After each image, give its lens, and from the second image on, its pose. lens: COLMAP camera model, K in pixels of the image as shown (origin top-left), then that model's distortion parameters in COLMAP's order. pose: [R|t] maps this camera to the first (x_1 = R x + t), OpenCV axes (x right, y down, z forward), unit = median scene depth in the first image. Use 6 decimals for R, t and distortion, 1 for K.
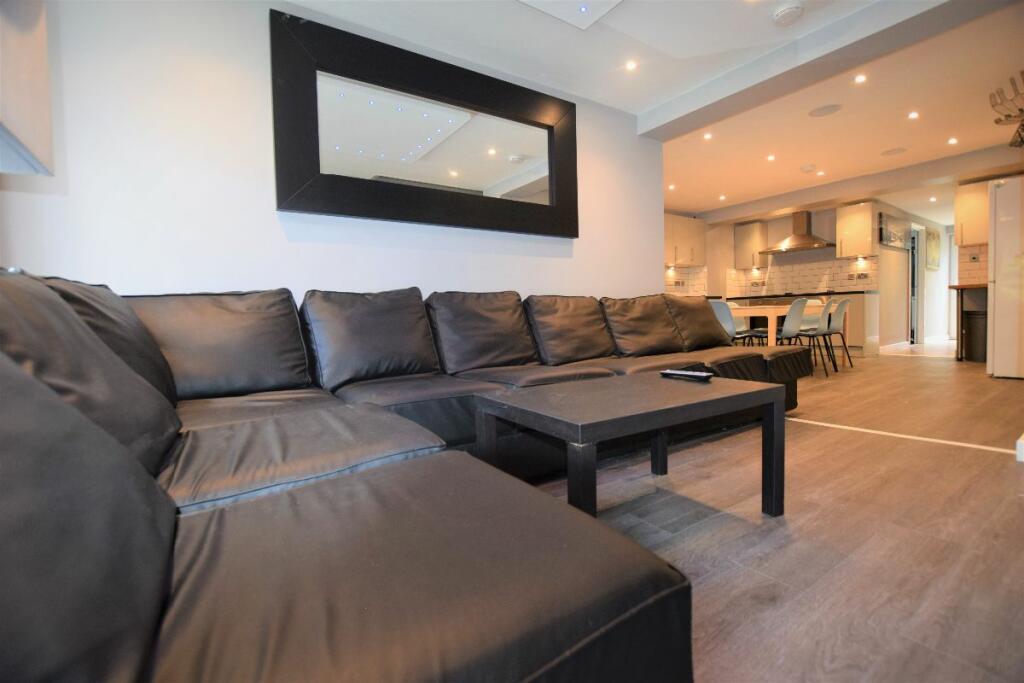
lens RADIAL K [[460.0, 0, 512.0], [0, 460.0, 341.5], [0, 0, 1]] dist [-0.037935, 0.008564]
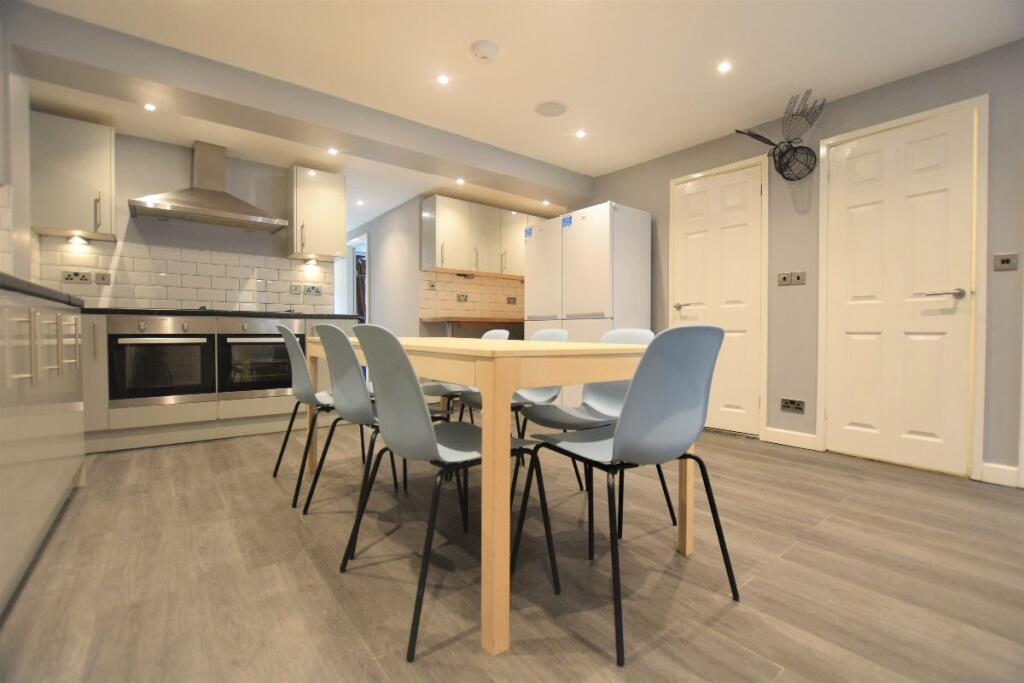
lens RADIAL K [[460.0, 0, 512.0], [0, 460.0, 341.5], [0, 0, 1]] dist [-0.037935, 0.008564]
pose [[-0.065862, 0.008289, 0.997794, 0.122525], [0.045445, 0.998953, -0.005299, -0.052443], [-0.996793, 0.044995, -0.066170, 0.675730]]
